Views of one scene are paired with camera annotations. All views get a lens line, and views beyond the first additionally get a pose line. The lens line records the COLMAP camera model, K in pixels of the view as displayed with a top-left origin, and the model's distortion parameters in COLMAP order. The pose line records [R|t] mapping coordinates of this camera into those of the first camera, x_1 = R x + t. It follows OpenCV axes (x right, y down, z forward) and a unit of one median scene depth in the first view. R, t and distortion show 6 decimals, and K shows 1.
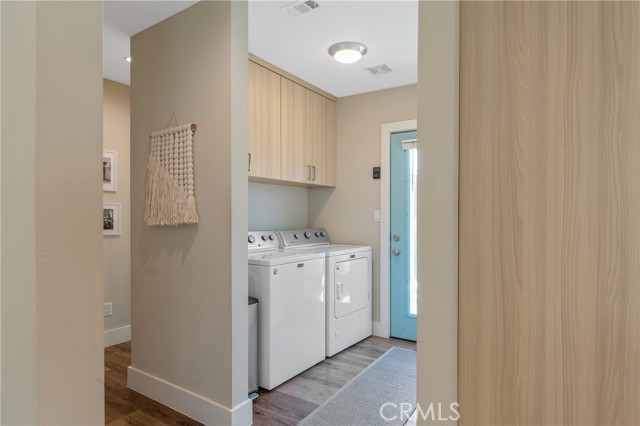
lens RADIAL K [[367.0, 0, 319.2], [0, 367.0, 214.3], [0, 0, 1]] dist [0.000372, -0.000018]
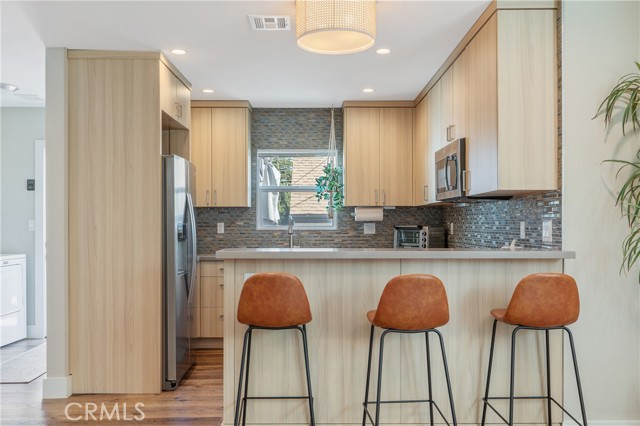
lens RADIAL K [[593.0, 0, 319.9], [0, 593.0, 216.2], [0, 0, 1]] dist [-0.011733, 0.000000]
pose [[0.831105, -0.003754, 0.556103, -0.100083], [0.008592, 0.999945, -0.006091, -0.005320], [-0.556049, 0.009840, 0.831091, -0.887460]]
